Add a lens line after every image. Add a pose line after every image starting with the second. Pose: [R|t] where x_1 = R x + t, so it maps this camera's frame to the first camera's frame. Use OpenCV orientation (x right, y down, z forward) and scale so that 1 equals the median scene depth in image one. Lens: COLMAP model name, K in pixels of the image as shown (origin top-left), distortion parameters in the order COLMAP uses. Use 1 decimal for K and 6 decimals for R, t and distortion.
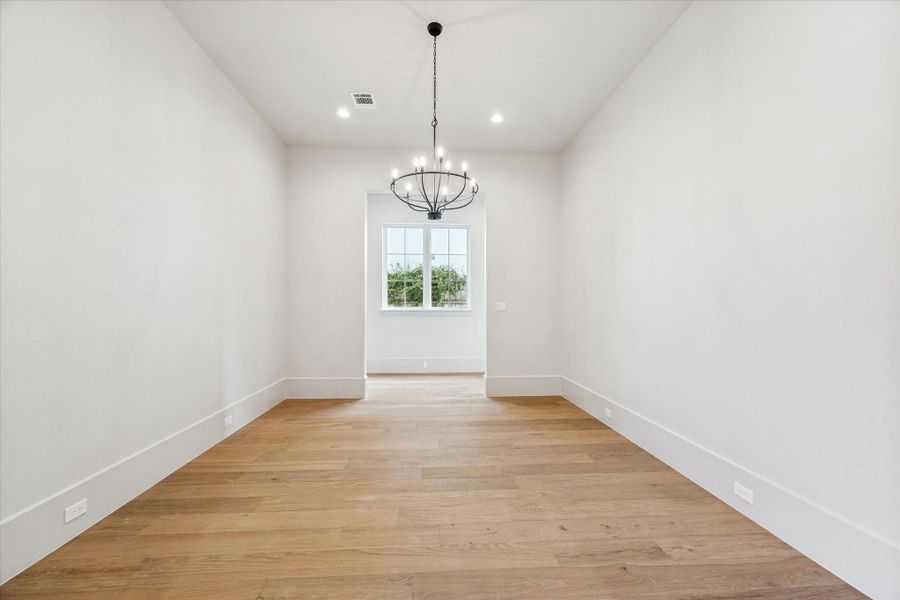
lens RADIAL K [[416.6, 0, 455.1], [0, 416.6, 306.0], [0, 0, 1]] dist [0.000470, -0.000167]
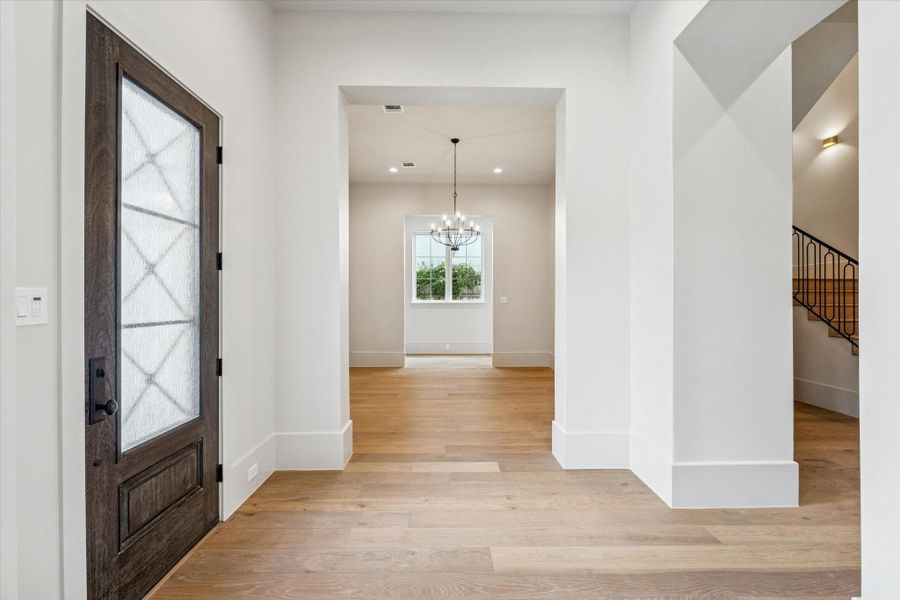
lens RADIAL K [[416.6, 0, 452.5], [0, 416.6, 298.3], [0, 0, 1]] dist [0.000470, -0.000167]
pose [[0.998527, 0.000240, -0.054263, 0.009297], [-0.000163, 0.999999, 0.001408, -0.003997], [0.054263, -0.001397, 0.998526, -0.194128]]
